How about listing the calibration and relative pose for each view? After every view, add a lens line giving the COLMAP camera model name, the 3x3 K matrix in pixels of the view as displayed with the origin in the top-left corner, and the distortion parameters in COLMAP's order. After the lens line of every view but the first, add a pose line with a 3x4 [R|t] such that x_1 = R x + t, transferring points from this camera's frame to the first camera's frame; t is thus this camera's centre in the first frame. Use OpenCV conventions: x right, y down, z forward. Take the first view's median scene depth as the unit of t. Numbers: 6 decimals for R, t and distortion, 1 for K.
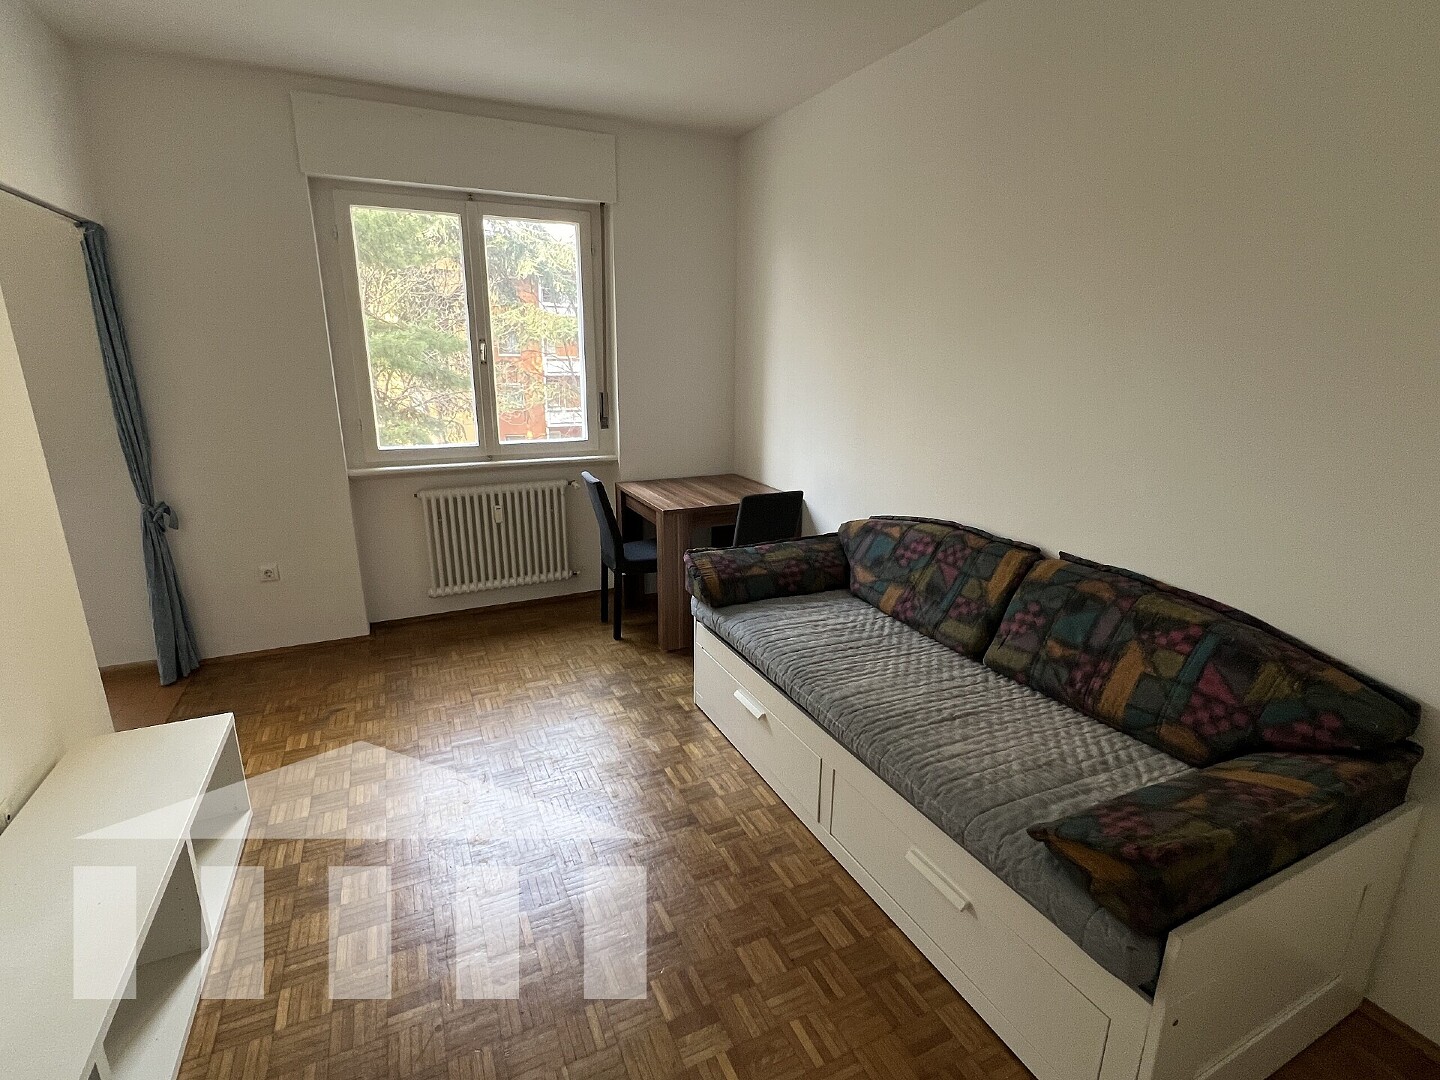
lens RADIAL K [[685.7, 0, 720.0], [0, 685.7, 540.0], [0, 0, 1]] dist [0.000033, -0.000017]
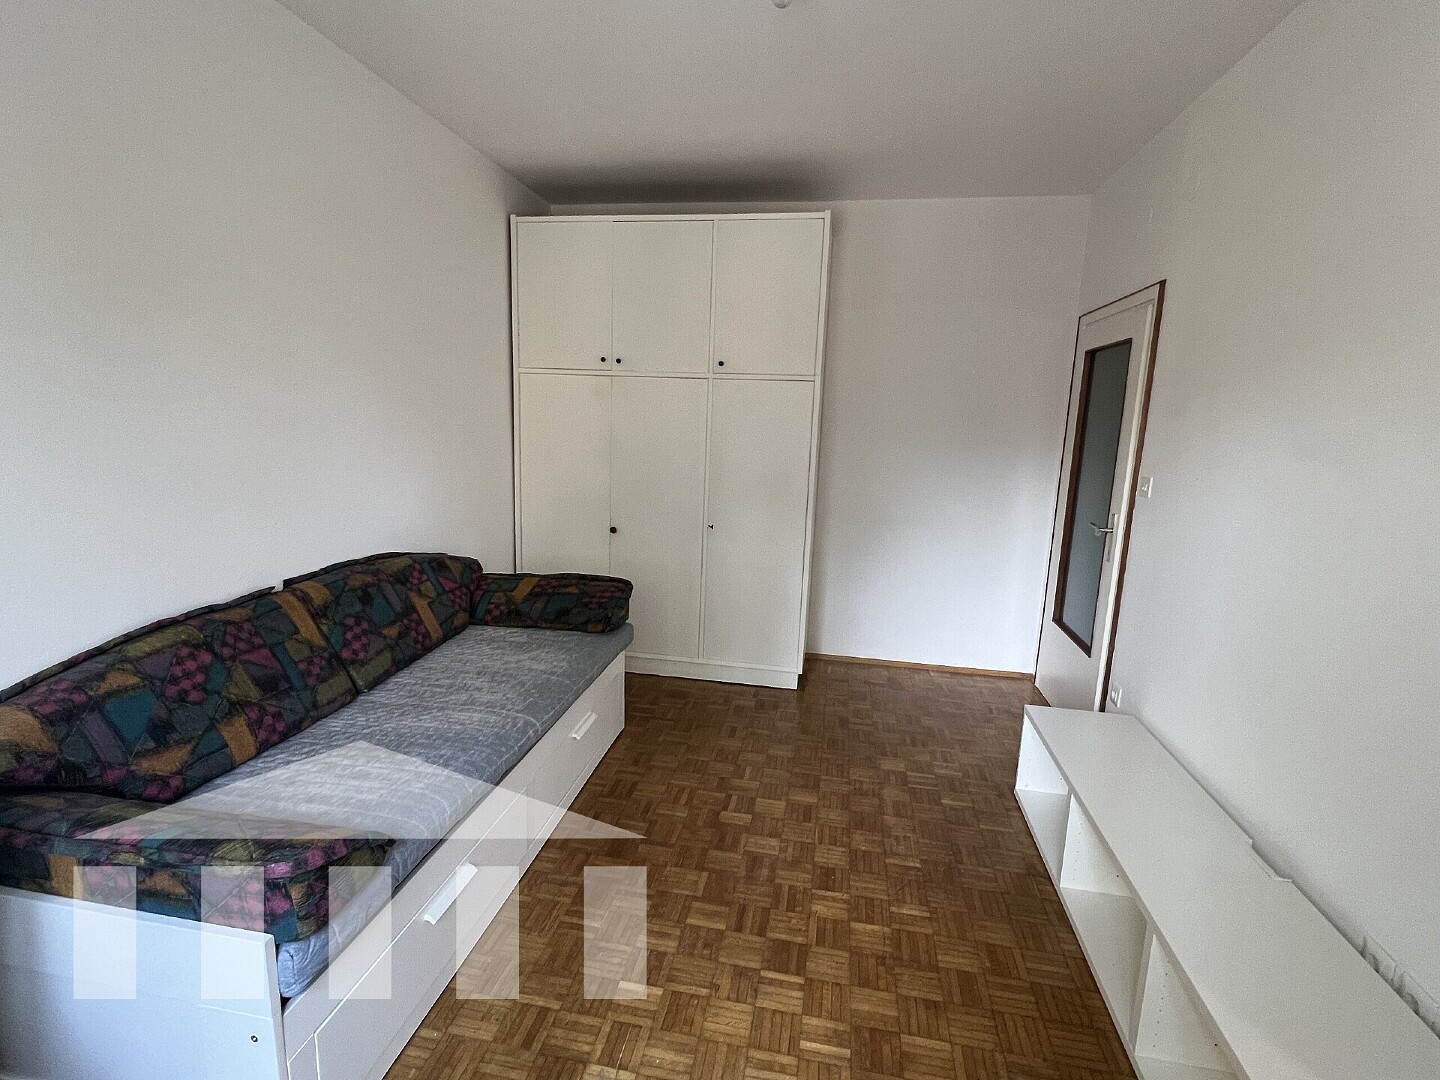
lens RADIAL K [[685.7, 0, 720.0], [0, 685.7, 540.0], [0, 0, 1]] dist [0.000033, -0.000017]
pose [[-0.814151, -0.141223, 0.563217, -0.547608], [0.116069, 0.910815, 0.396163, -0.343306], [-0.568934, 0.387908, -0.725149, 1.291150]]
